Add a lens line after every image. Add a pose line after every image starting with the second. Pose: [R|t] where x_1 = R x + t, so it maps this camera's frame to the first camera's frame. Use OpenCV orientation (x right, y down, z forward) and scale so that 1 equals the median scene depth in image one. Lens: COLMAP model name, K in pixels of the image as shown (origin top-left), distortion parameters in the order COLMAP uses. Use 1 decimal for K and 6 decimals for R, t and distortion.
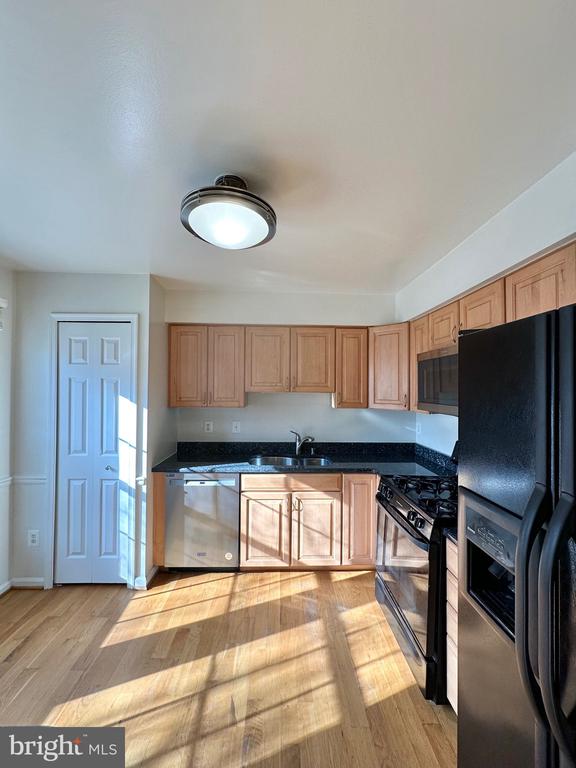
lens RADIAL K [[306.0, 0, 288.0], [0, 306.0, 384.0], [0, 0, 1]] dist [0.000223, 0.000170]
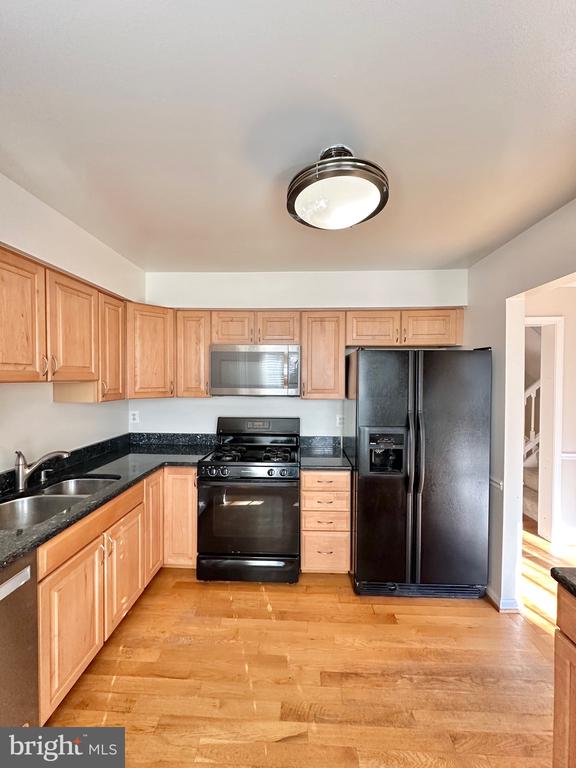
lens RADIAL K [[306.0, 0, 288.0], [0, 306.0, 384.0], [0, 0, 1]] dist [0.000223, 0.000170]
pose [[0.072443, -0.027276, 0.997000, -0.525363], [-0.016406, 0.999458, 0.028535, 0.007692], [-0.997238, -0.018424, 0.071956, 0.484530]]
